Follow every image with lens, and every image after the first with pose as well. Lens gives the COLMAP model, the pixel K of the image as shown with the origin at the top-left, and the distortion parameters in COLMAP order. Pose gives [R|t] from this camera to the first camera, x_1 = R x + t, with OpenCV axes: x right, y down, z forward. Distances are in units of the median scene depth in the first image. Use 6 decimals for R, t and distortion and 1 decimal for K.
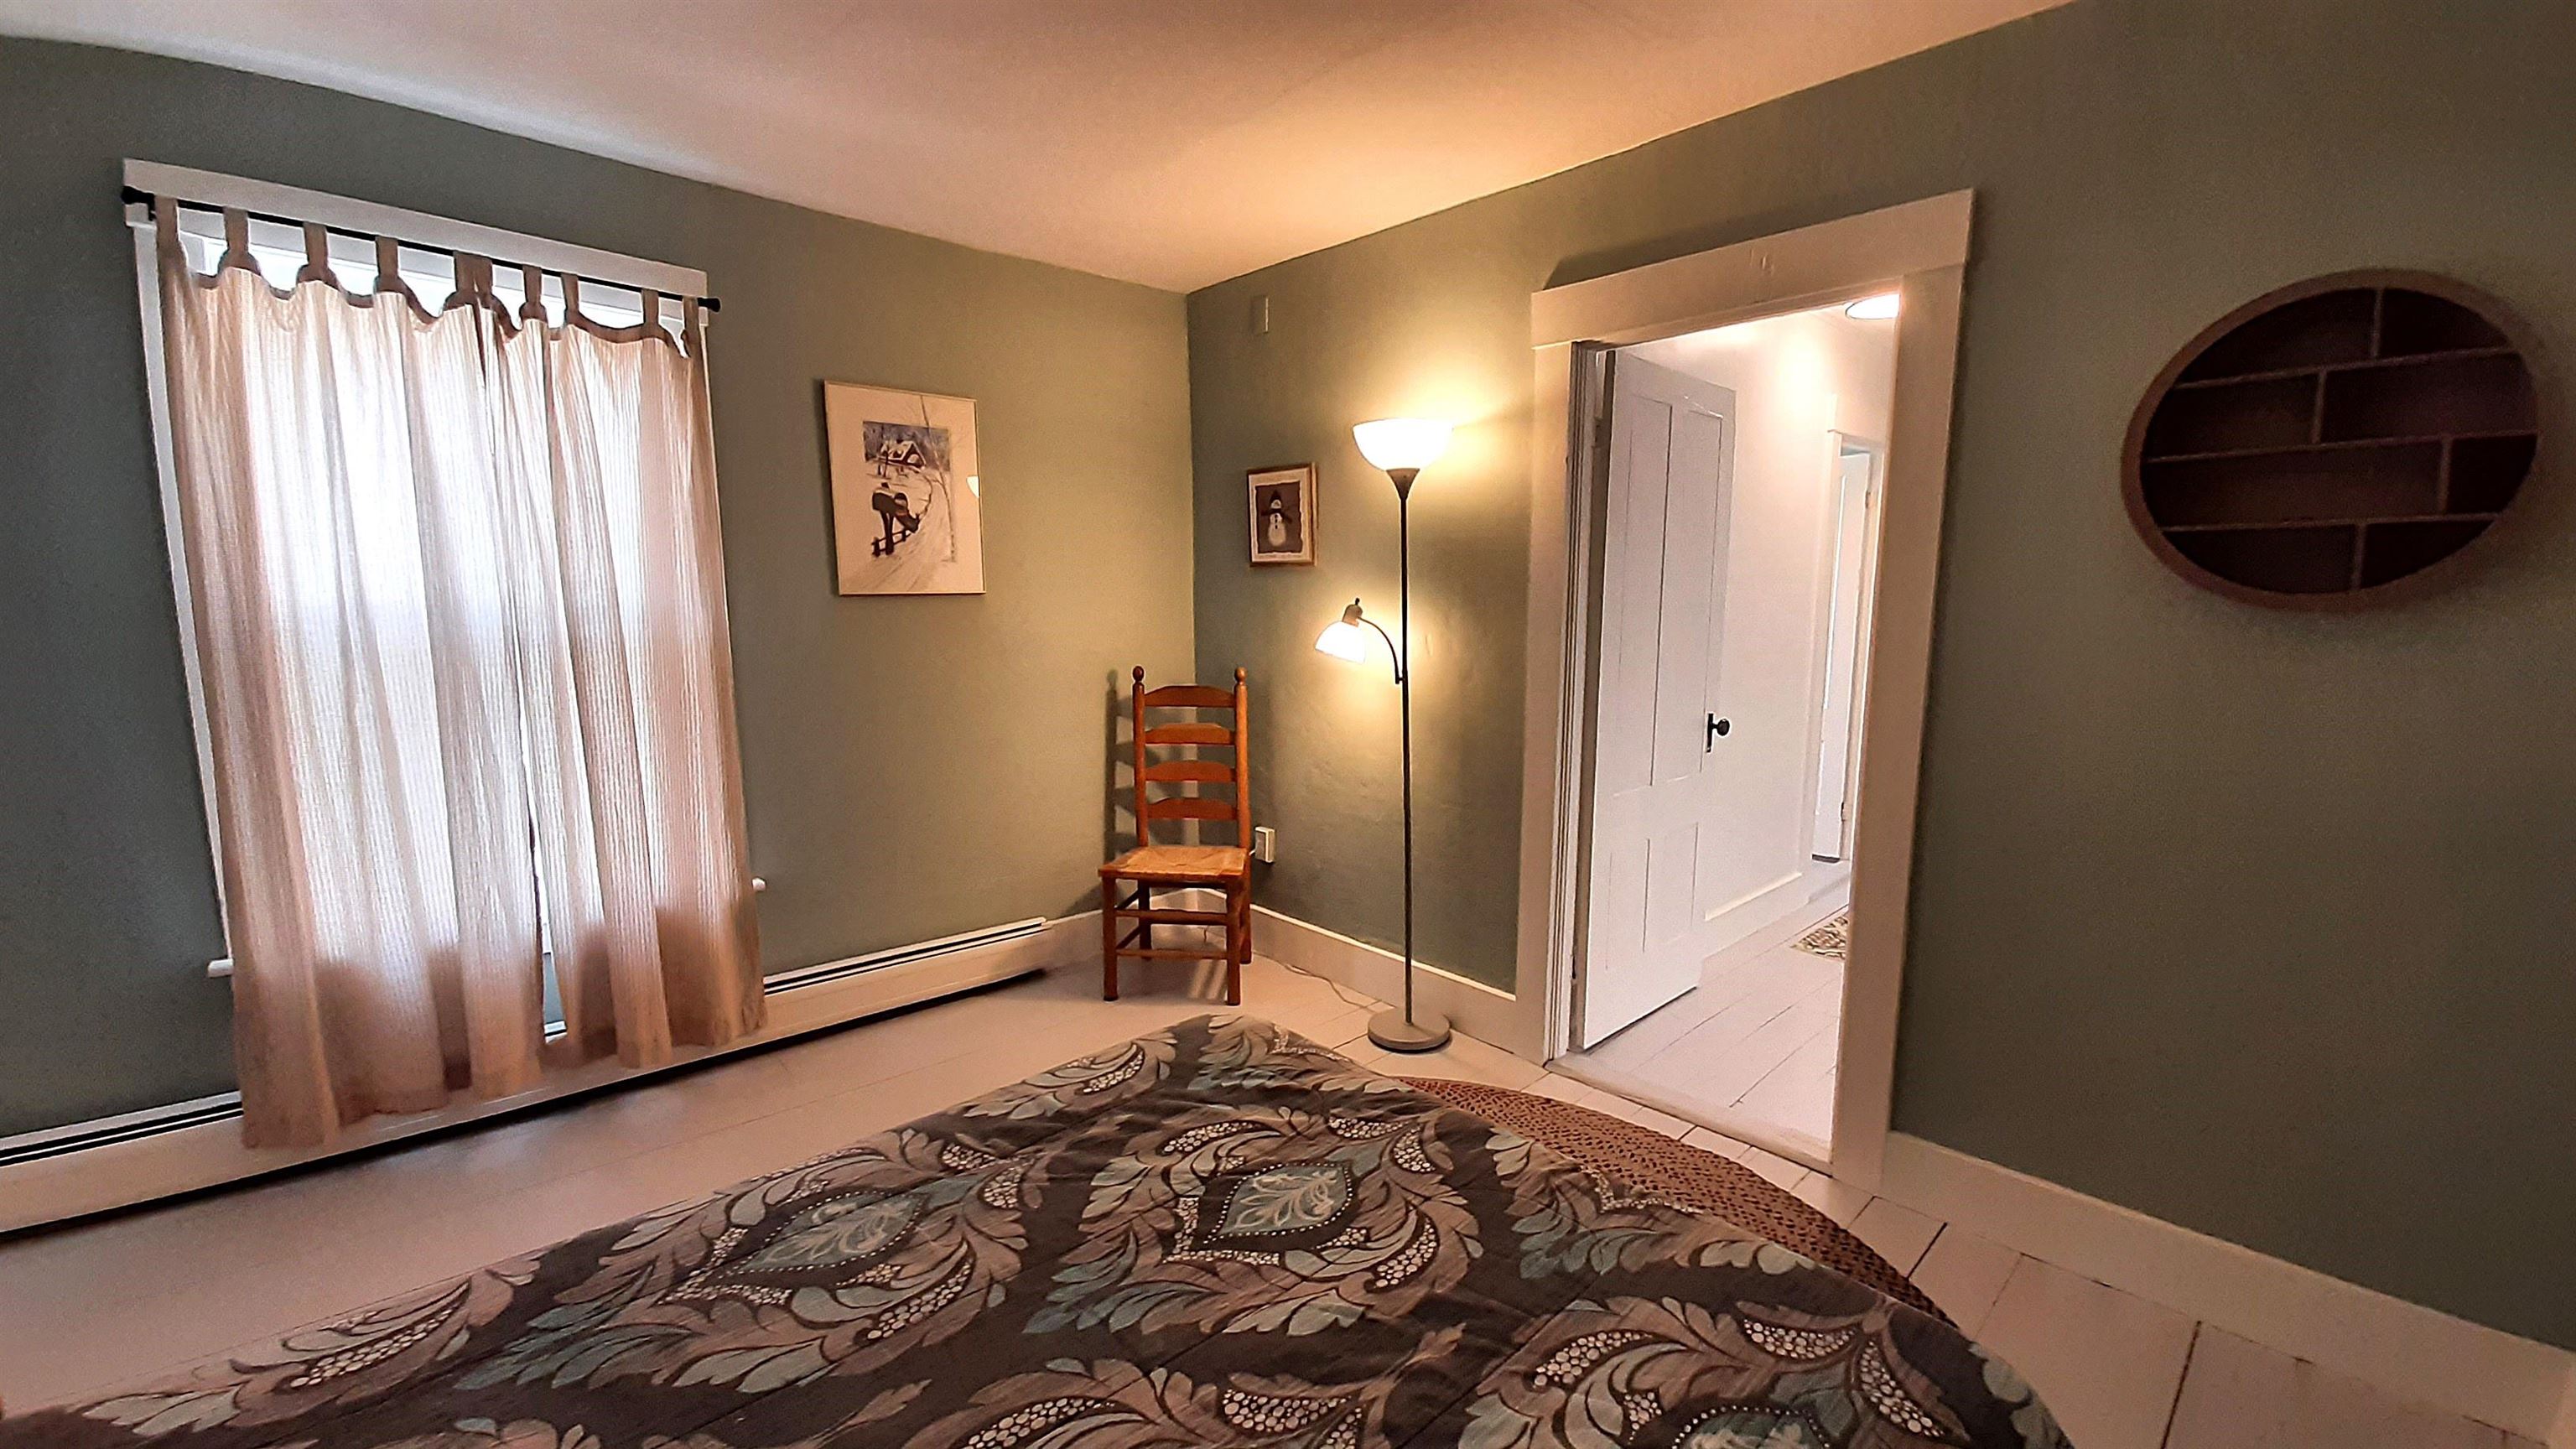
lens RADIAL K [[1001.8, 0, 1344.1], [0, 1001.8, 744.5], [0, 0, 1]] dist [0.000949, -0.011809]
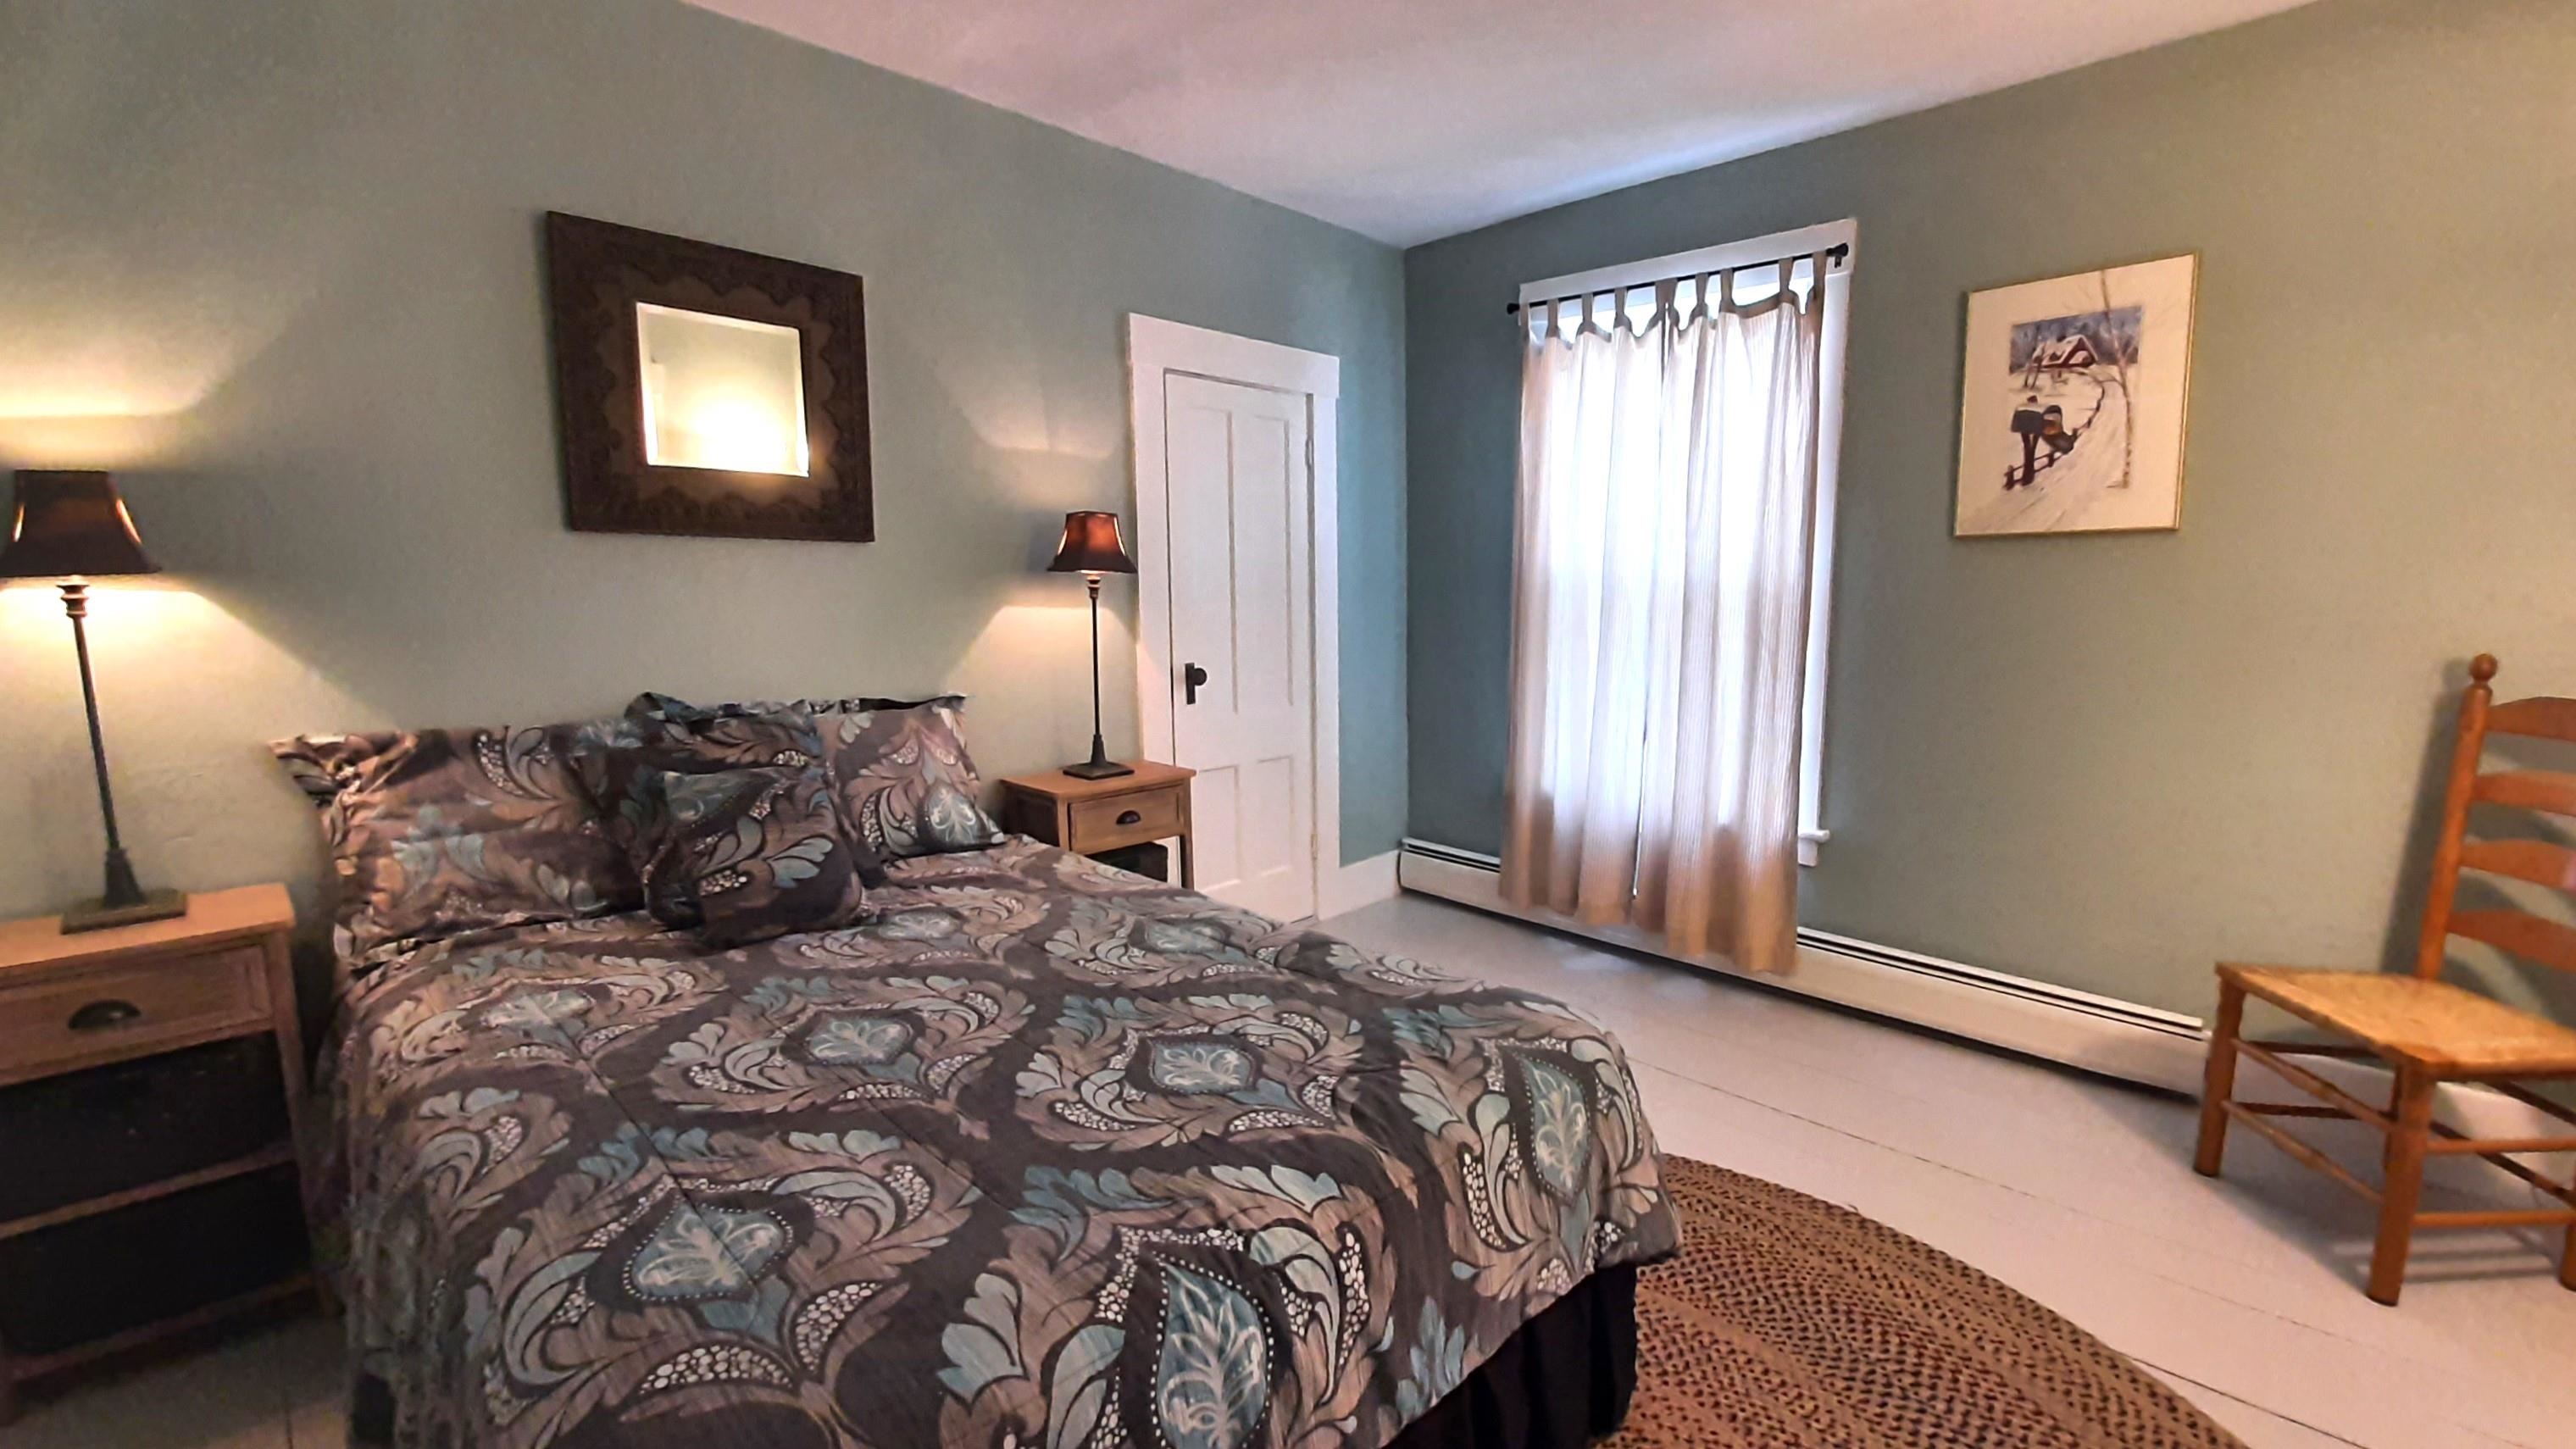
lens RADIAL K [[1061.8, 0, 1288.0], [0, 1061.8, 724.5], [0, 0, 1]] dist [-0.001559, -0.000390]
pose [[0.015090, 0.128807, -0.991555, 0.498651], [-0.143045, 0.981745, 0.125356, -0.027008], [0.989601, 0.139945, 0.033239, 0.496221]]
